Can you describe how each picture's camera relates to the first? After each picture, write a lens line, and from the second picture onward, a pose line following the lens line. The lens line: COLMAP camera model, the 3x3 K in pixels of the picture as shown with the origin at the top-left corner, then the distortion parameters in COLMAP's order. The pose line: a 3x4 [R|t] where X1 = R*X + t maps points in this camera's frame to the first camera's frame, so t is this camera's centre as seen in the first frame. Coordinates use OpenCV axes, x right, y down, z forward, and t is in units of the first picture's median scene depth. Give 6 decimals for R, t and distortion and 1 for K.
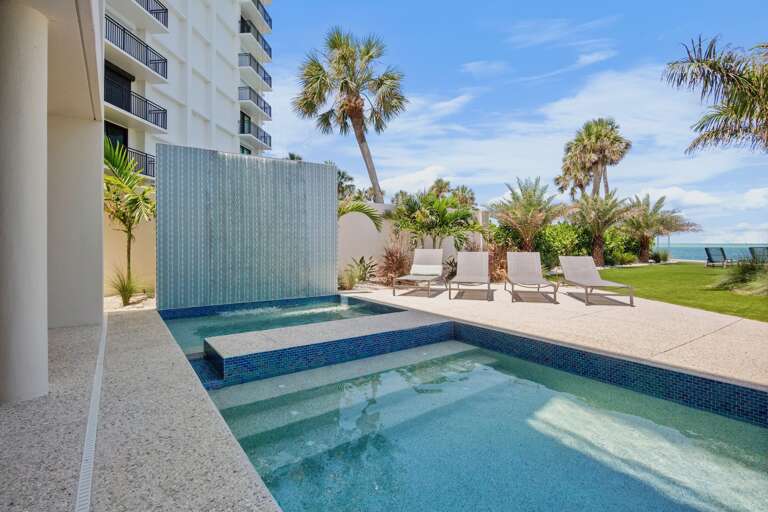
lens RADIAL K [[395.2, 0, 370.4], [0, 395.2, 238.5], [0, 0, 1]] dist [-0.000497, -0.000236]
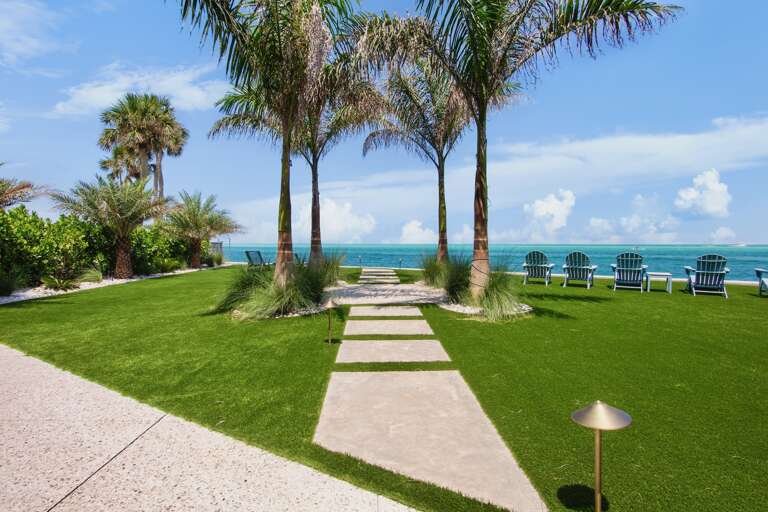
lens RADIAL K [[407.8, 0, 384.0], [0, 407.8, 256.0], [0, 0, 1]] dist [0.058596, 0.000272]
pose [[0.574963, -0.030184, 0.817622, 0.182587], [-0.004811, 0.999177, 0.040270, -0.004207], [-0.818165, -0.027087, 0.574345, 0.126563]]
